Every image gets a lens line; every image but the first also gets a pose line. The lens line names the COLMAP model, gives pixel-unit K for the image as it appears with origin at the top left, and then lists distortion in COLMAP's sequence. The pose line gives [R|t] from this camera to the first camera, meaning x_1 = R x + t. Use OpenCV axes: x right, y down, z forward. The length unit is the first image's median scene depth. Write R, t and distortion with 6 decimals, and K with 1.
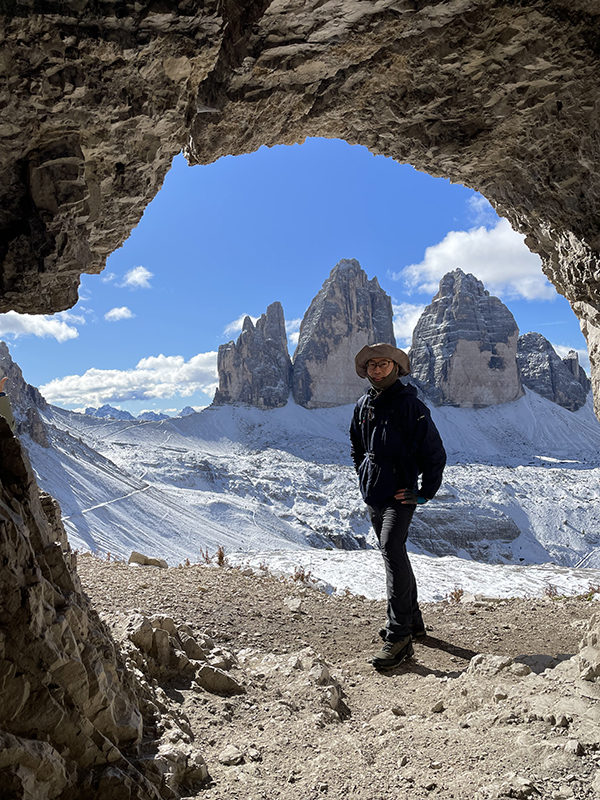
lens RADIAL K [[637.3, 0, 300.0], [0, 637.3, 400.0], [0, 0, 1]] dist [0.098008, -0.140348]
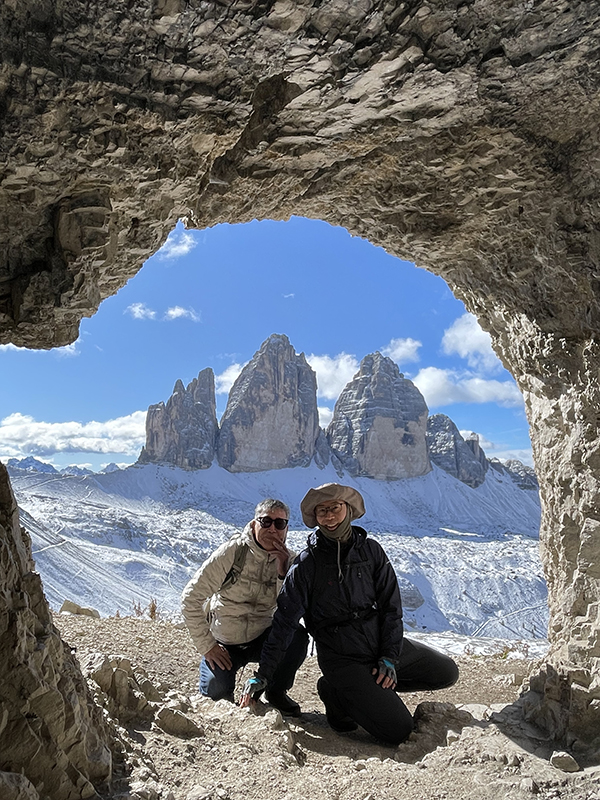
lens RADIAL K [[607.2, 0, 297.1], [0, 607.2, 385.7], [0, 0, 1]] dist [-0.010400, 0.003484]
pose [[0.991052, 0.073146, 0.111653, -0.096831], [-0.057935, 0.989304, -0.133872, 0.036549], [-0.120251, 0.126206, 0.984689, -0.012776]]
